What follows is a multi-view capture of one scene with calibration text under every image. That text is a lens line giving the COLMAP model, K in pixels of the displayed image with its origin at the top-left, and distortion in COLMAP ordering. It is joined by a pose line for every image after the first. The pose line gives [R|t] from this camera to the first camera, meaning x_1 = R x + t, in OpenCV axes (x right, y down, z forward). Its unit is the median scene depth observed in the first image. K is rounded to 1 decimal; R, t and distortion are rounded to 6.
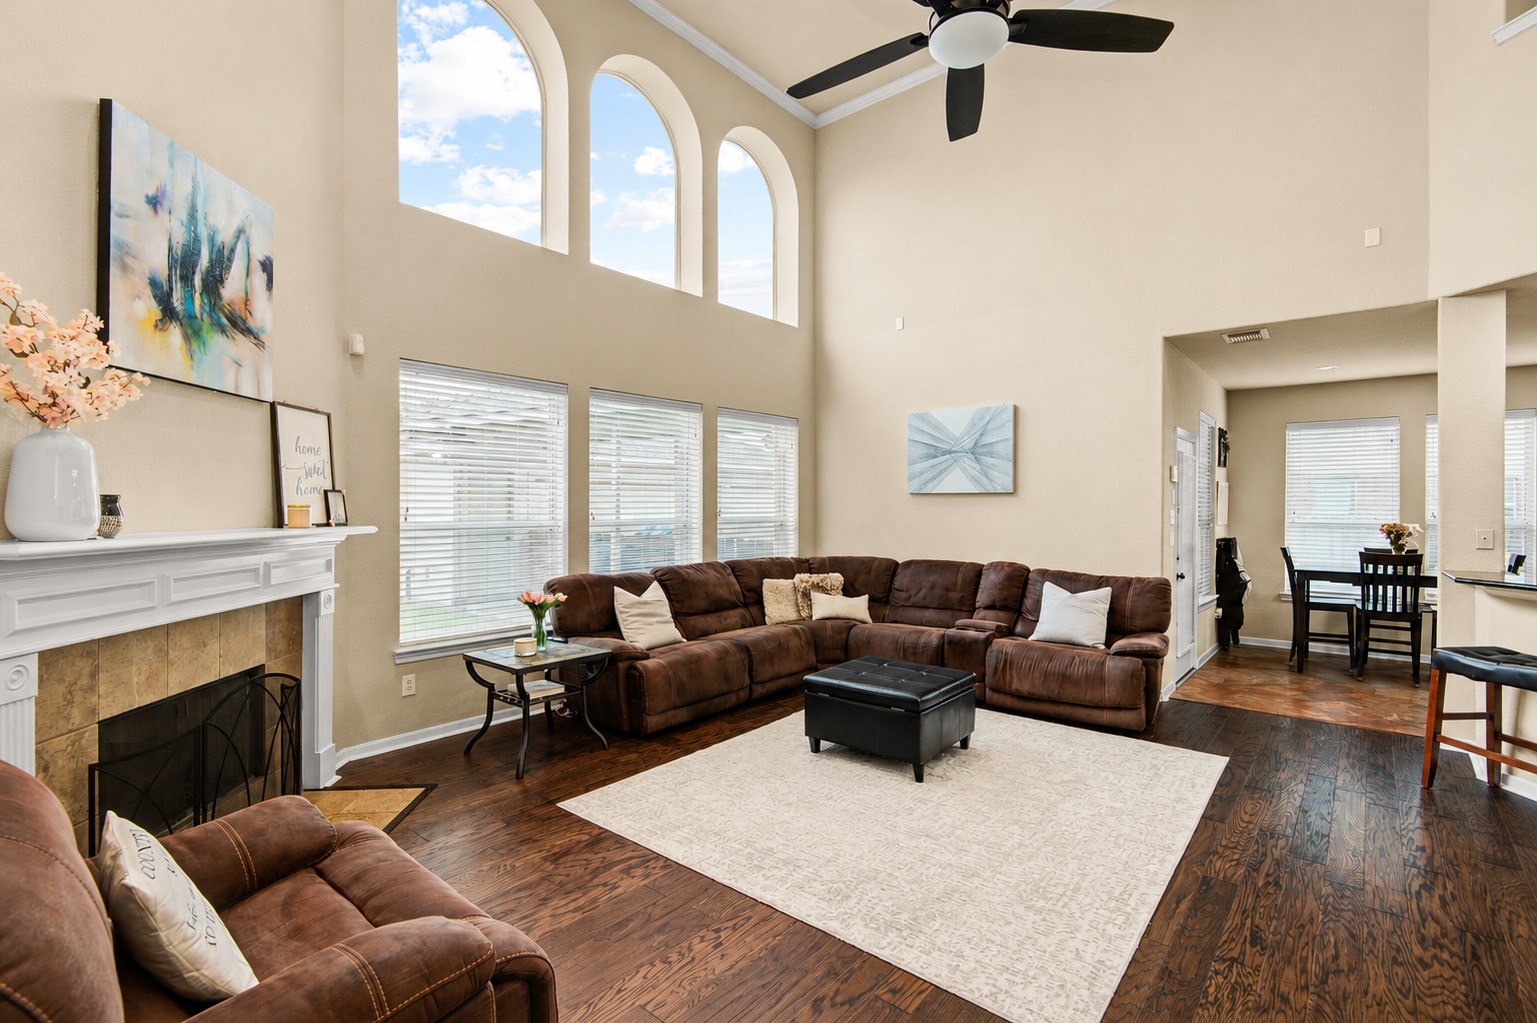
lens RADIAL K [[699.9, 0, 757.9], [0, 699.9, 500.0], [0, 0, 1]] dist [-0.003787, -0.001445]
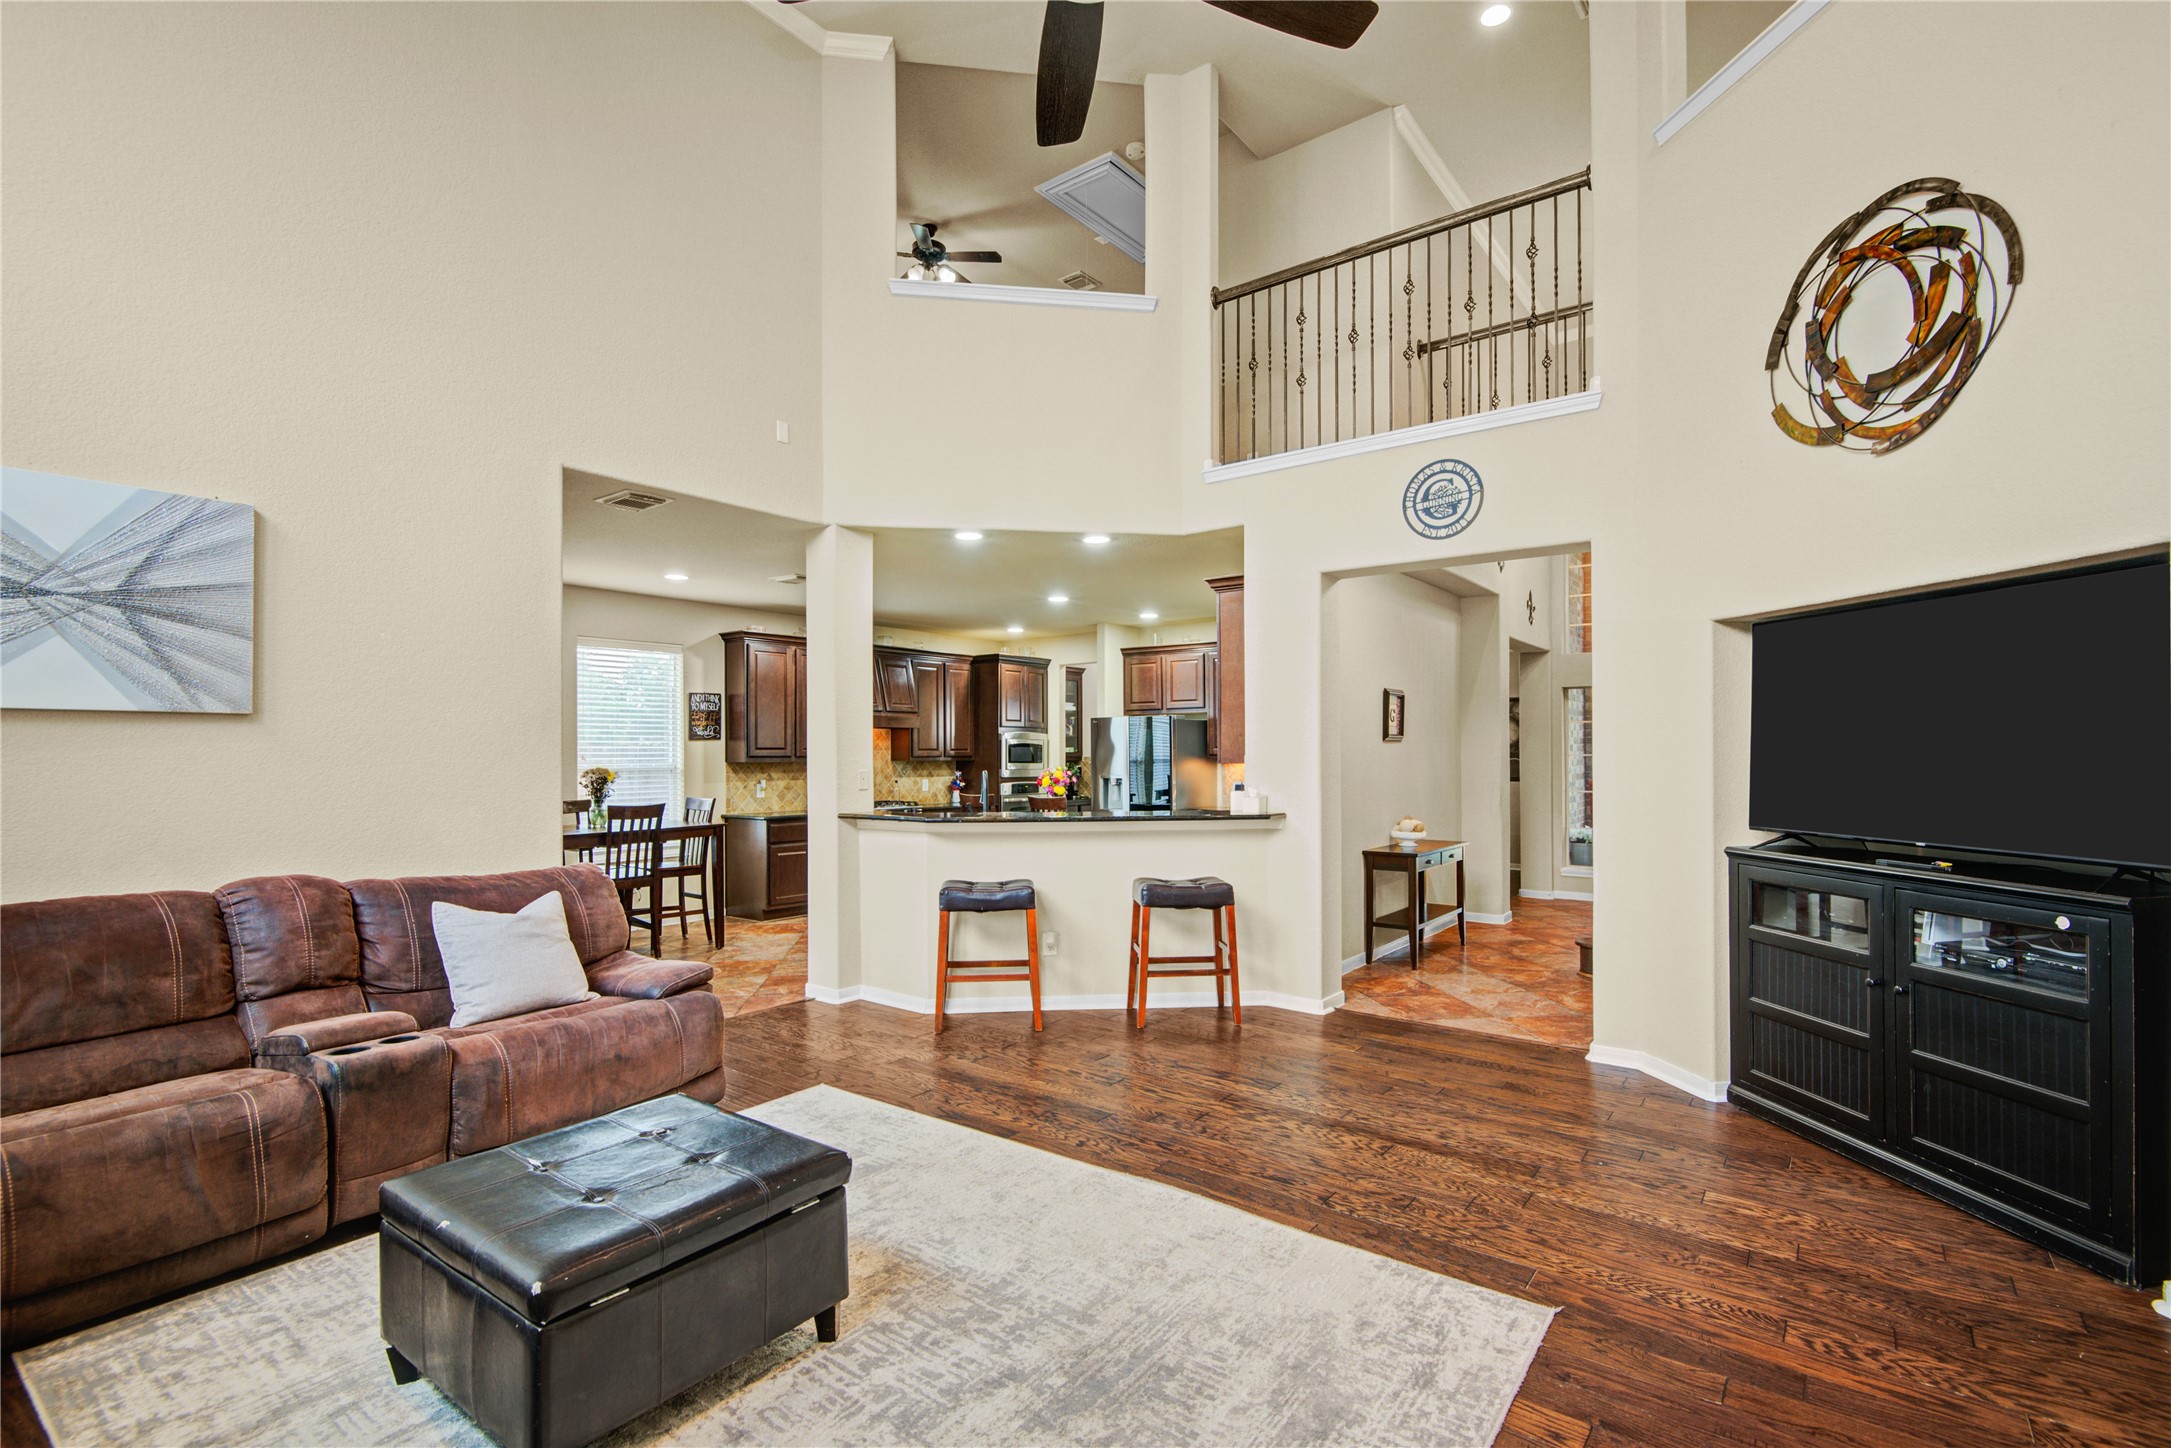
lens RADIAL K [[988.2, 0, 1082.3], [0, 988.2, 734.8], [0, 0, 1]] dist [0.000632, -0.003342]
pose [[-0.056268, 0.011532, 0.998349, -0.432447], [-0.006652, 0.999907, -0.011925, 0.009417], [-0.998394, -0.007312, -0.056186, 0.863752]]
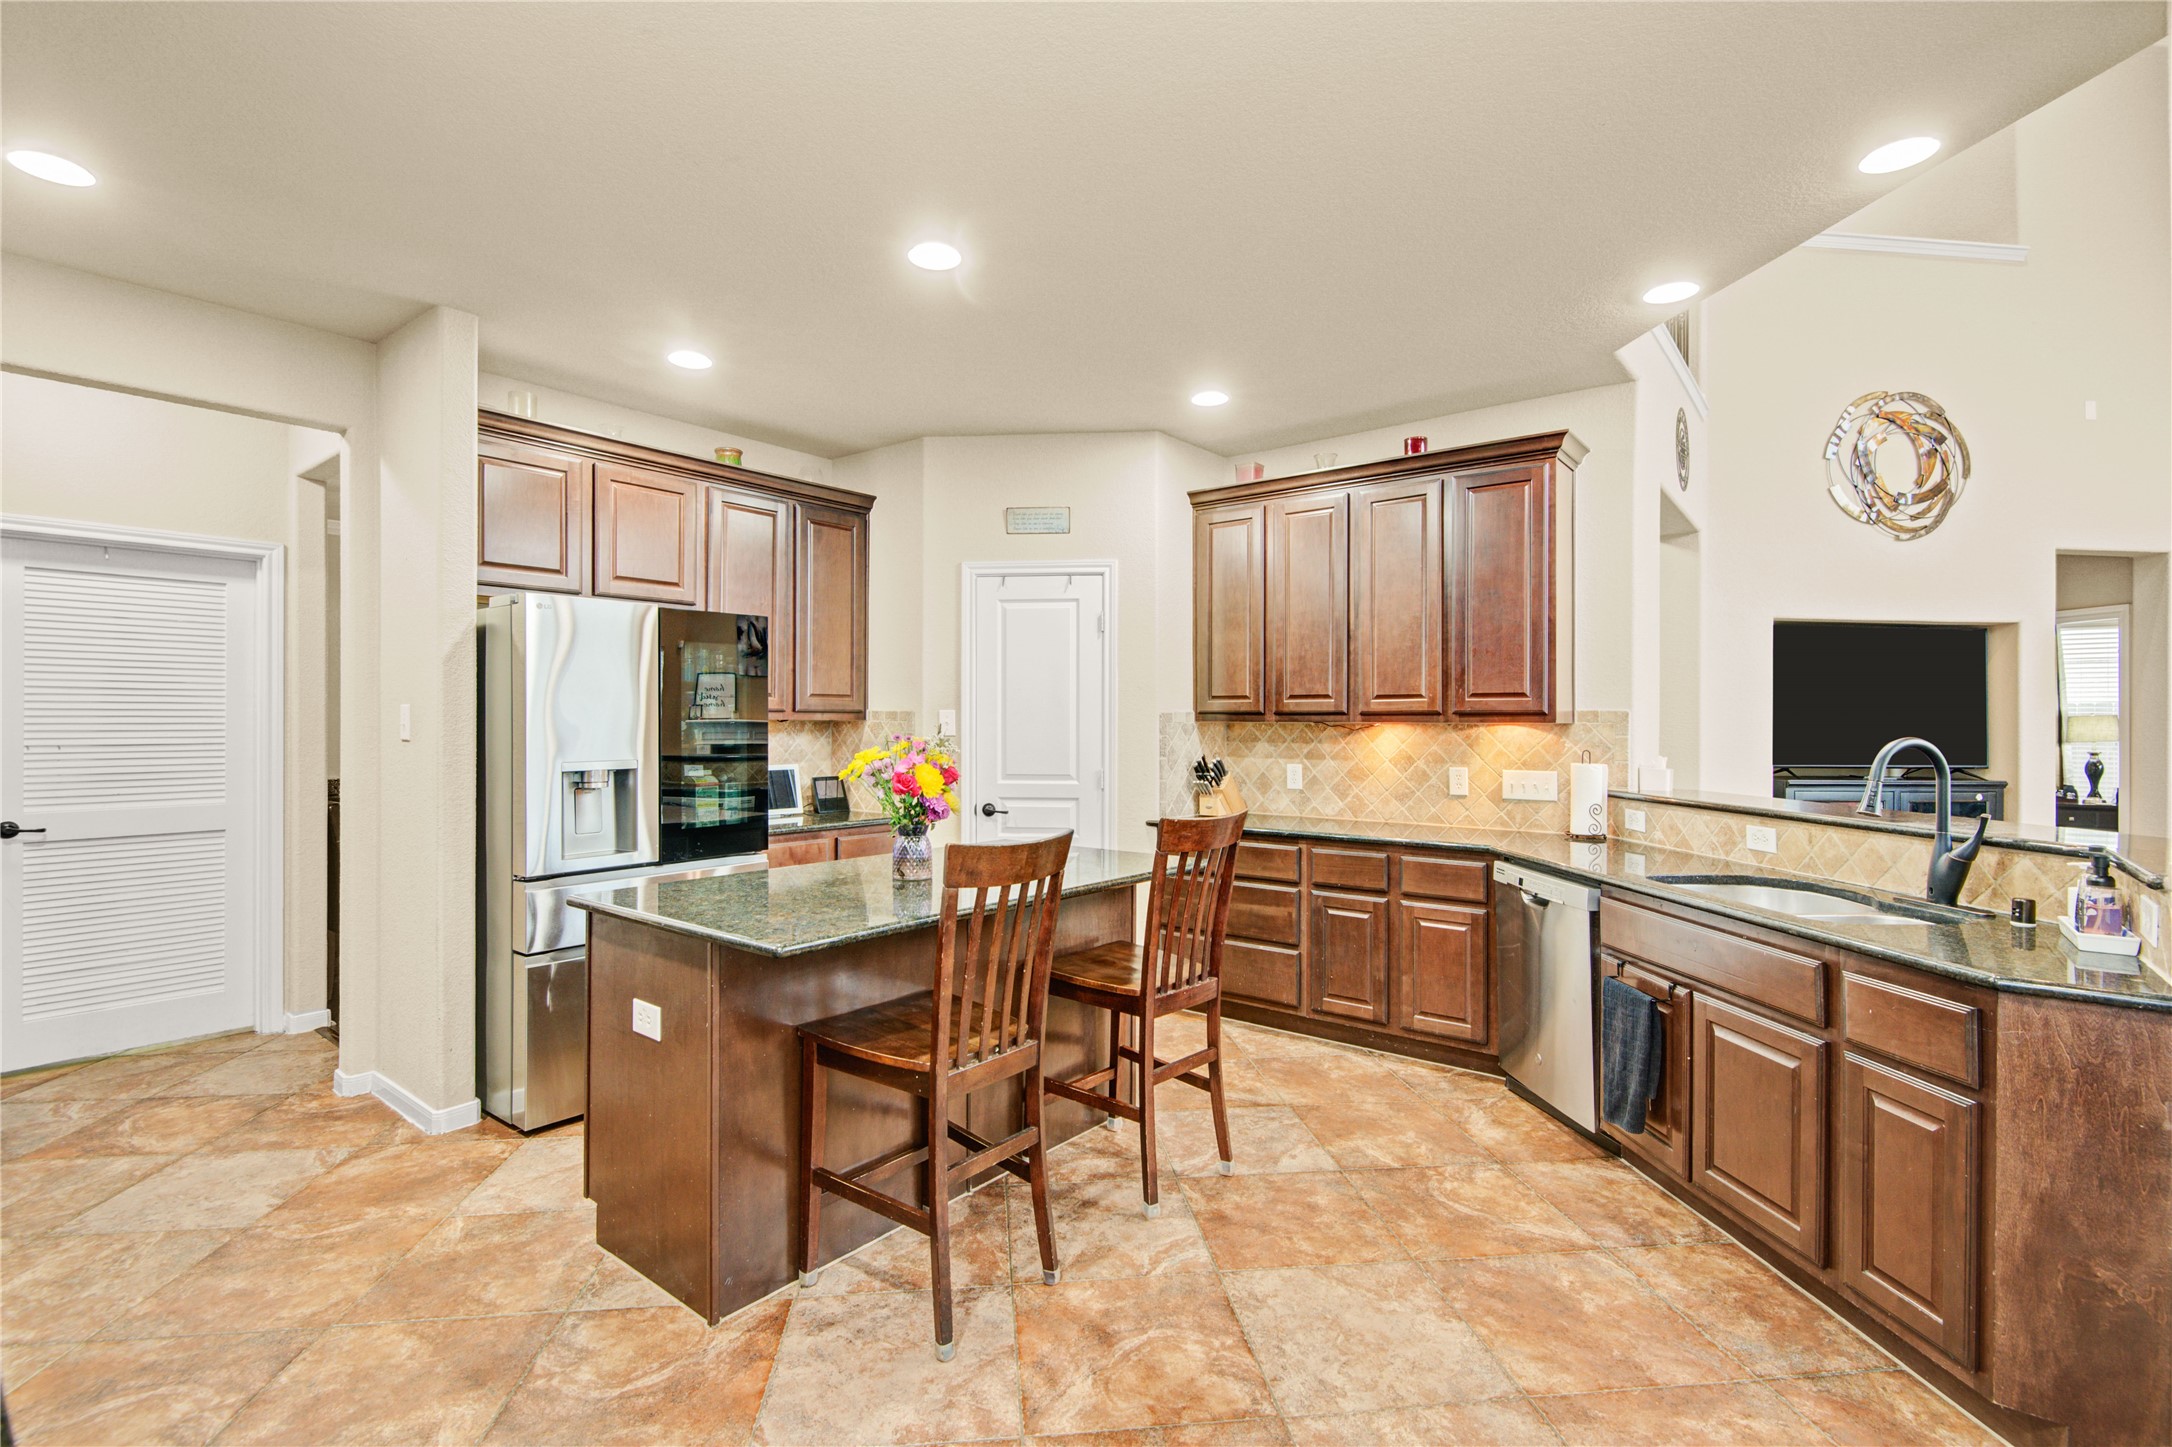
lens RADIAL K [[988.6, 0, 1094.9], [0, 988.6, 719.2], [0, 0, 1]] dist [0.000632, -0.003342]
pose [[-0.999033, -0.011090, -0.042534, 1.742215], [-0.010593, 0.999873, -0.011905, 0.051257], [0.042661, -0.011443, -0.999024, 1.583036]]
